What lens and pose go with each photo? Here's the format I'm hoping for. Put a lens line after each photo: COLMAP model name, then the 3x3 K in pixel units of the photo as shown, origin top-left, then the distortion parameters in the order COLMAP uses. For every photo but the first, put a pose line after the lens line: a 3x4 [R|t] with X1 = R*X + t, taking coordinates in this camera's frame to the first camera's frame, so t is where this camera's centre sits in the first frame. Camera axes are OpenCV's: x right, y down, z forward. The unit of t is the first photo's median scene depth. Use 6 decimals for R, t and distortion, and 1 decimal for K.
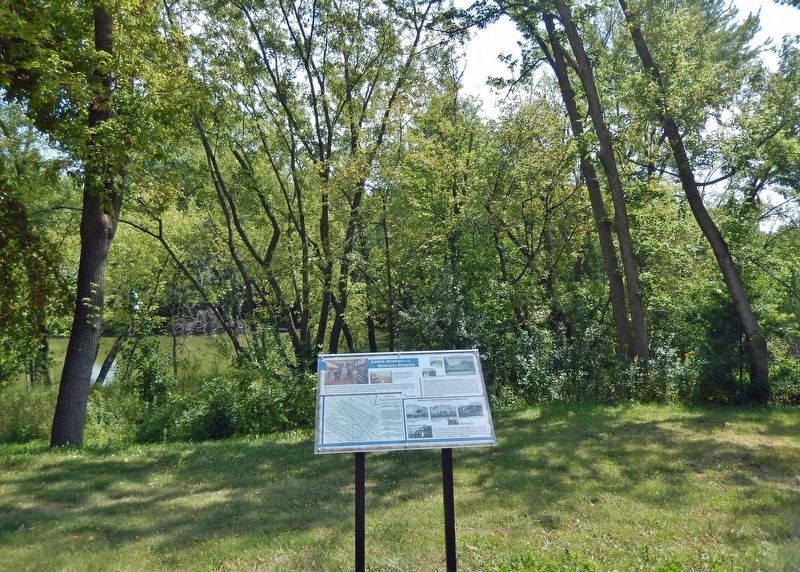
lens RADIAL K [[607.4, 0, 400.8], [0, 607.4, 285.4], [0, 0, 1]] dist [0.000658, 0.000028]
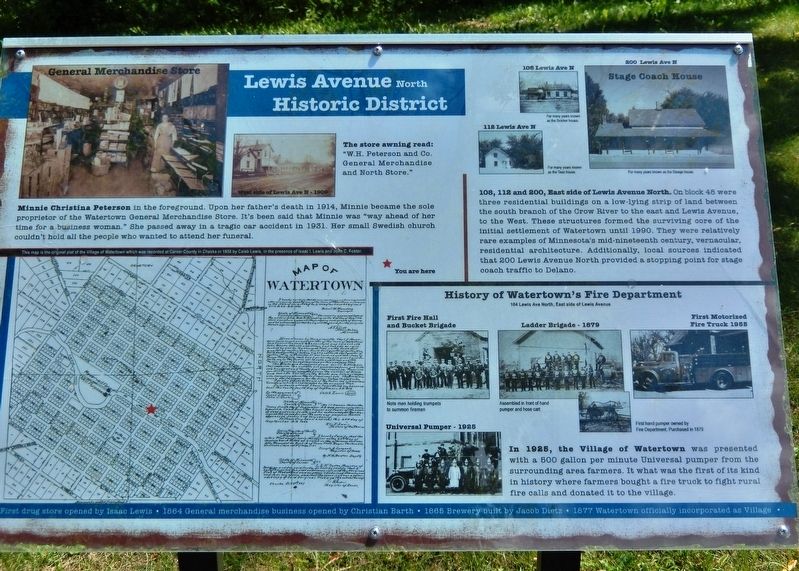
lens RADIAL K [[1266.3, 0, 393.8], [0, 1266.3, 282.9], [0, 0, 1]] dist [0.036275, 0.000000]
pose [[0.996713, 0.049798, -0.063897, 0.038002], [-0.016273, 0.895751, 0.444259, -0.011005], [0.079359, -0.441759, 0.893617, 0.603678]]
